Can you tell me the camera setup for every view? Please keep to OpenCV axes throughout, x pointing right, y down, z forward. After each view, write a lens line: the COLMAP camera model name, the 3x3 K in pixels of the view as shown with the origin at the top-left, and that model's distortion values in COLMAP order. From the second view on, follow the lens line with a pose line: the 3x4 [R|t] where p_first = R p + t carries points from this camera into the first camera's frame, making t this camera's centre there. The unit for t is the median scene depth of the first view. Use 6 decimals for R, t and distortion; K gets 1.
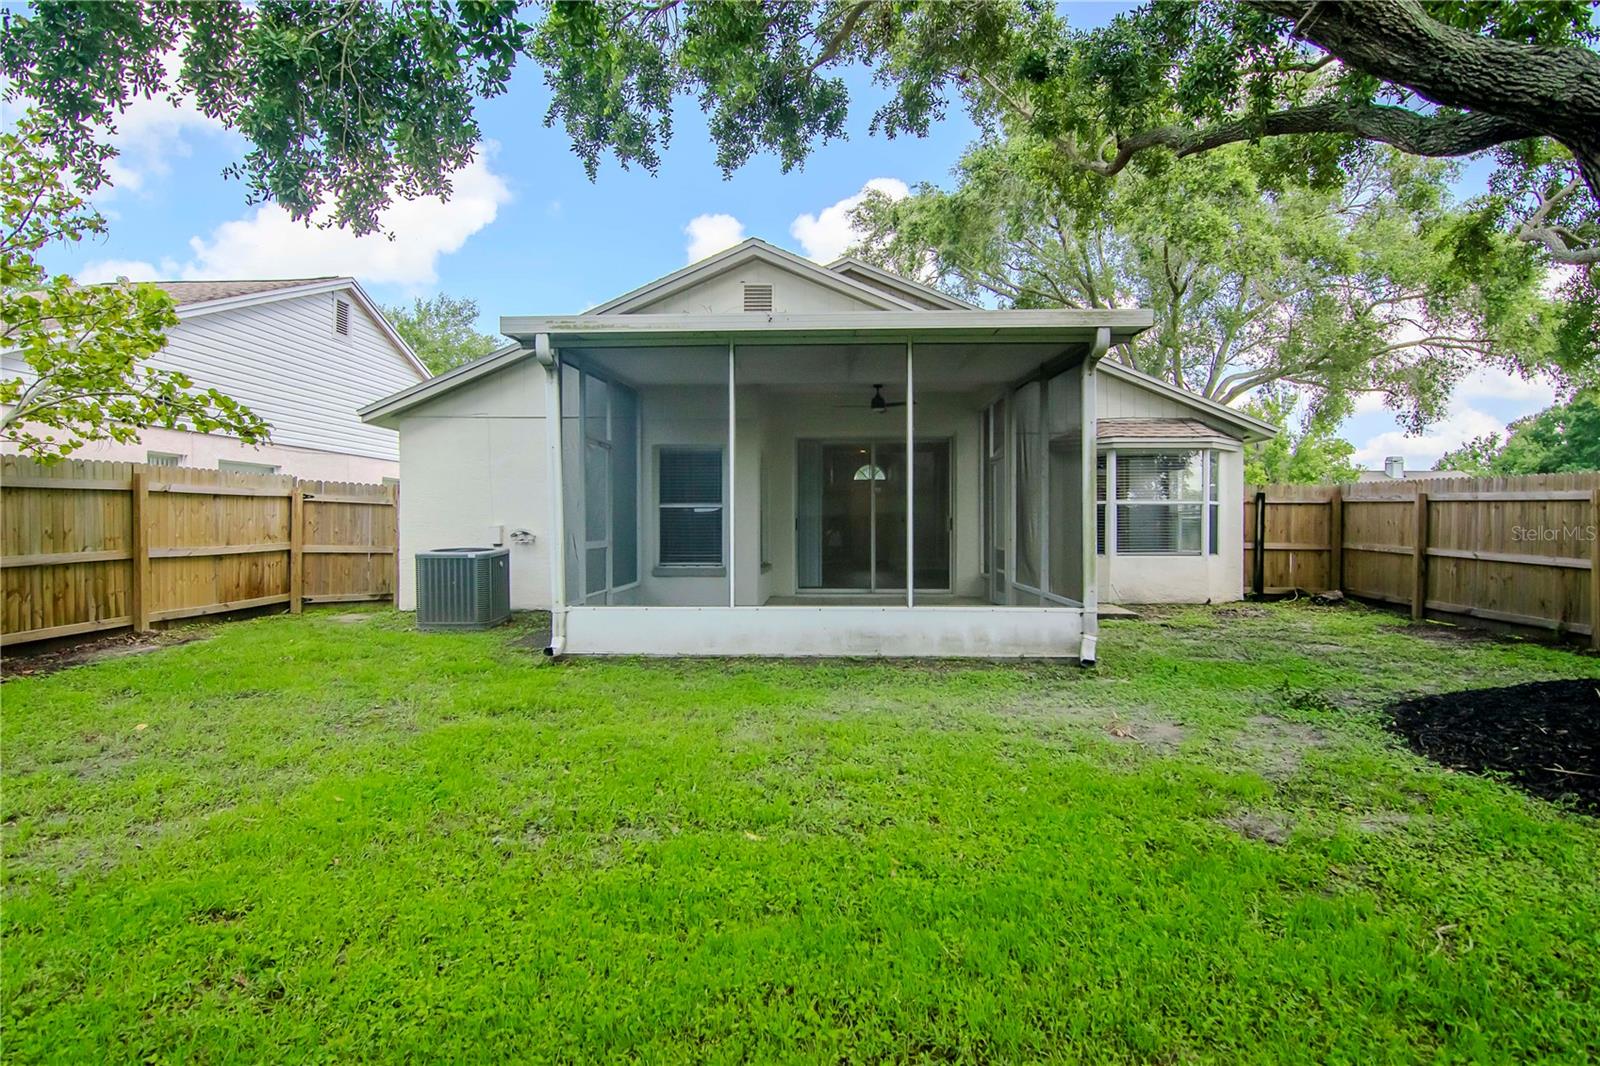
lens RADIAL K [[785.1, 0, 800.4], [0, 785.1, 534.9], [0, 0, 1]] dist [-0.009125, -0.006195]
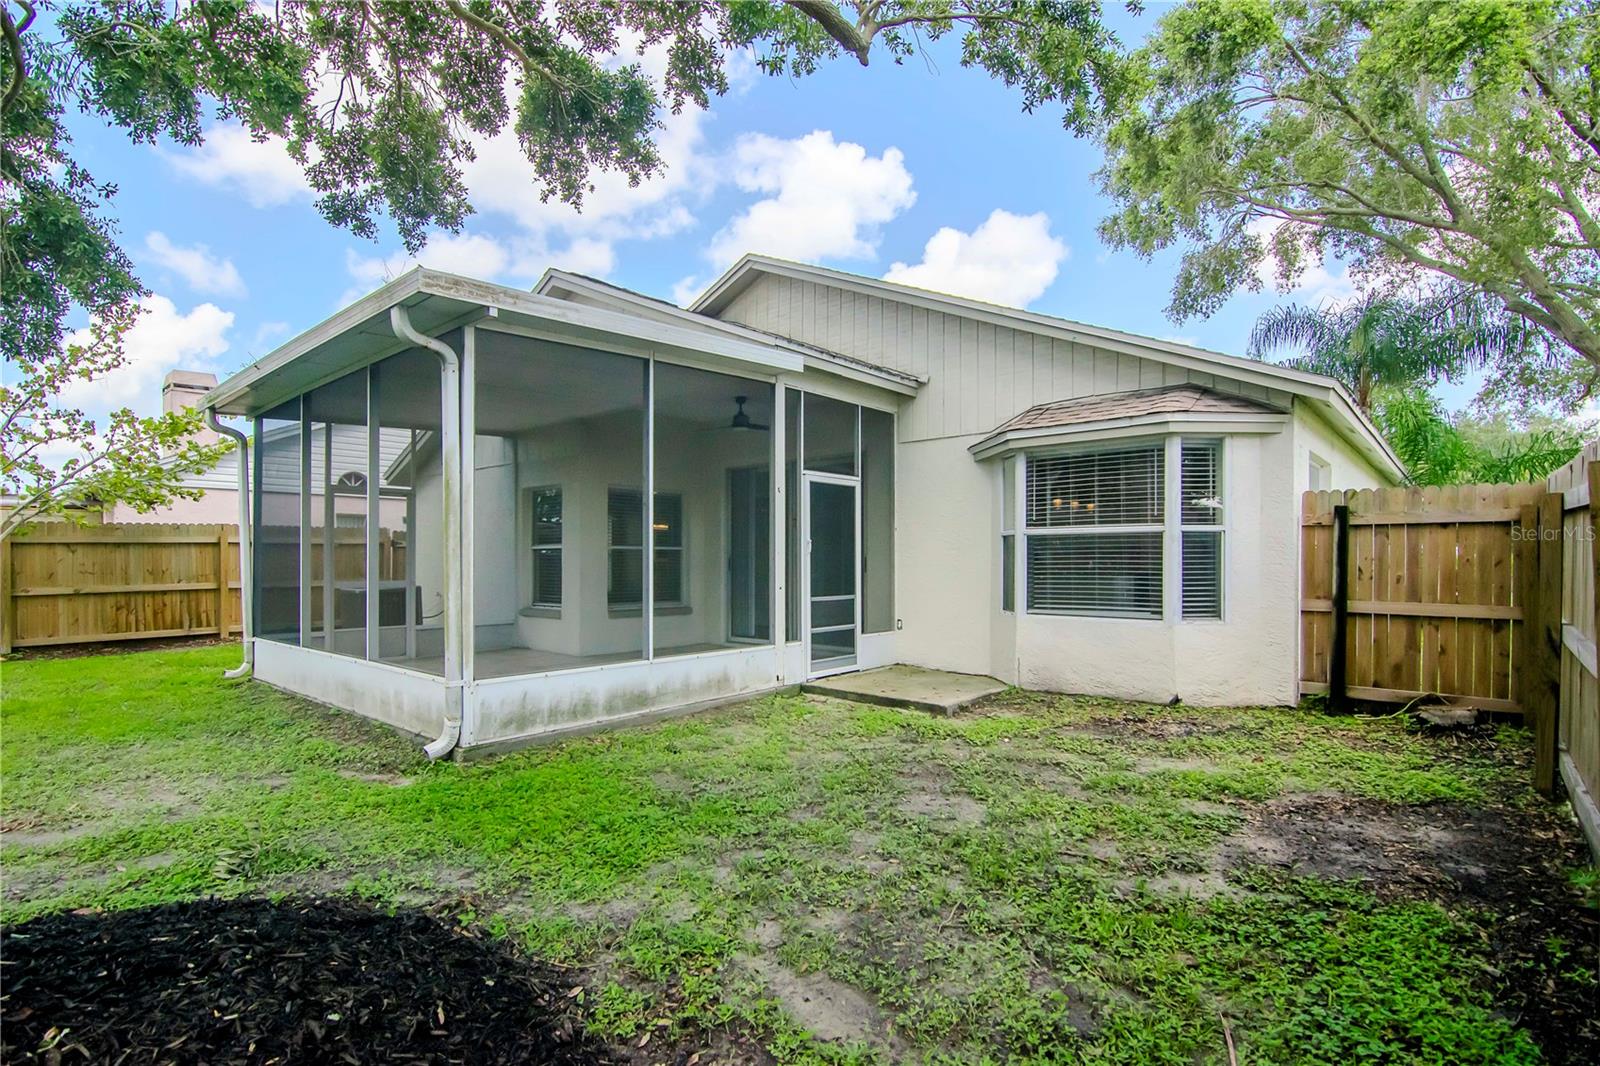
lens RADIAL K [[785.1, 0, 802.1], [0, 785.1, 568.6], [0, 0, 1]] dist [-0.009125, -0.006195]
pose [[0.777697, 0.005154, -0.628618, 0.718623], [-0.005995, 0.999982, 0.000783, -0.011409], [0.628610, 0.003160, 0.777714, 0.408086]]
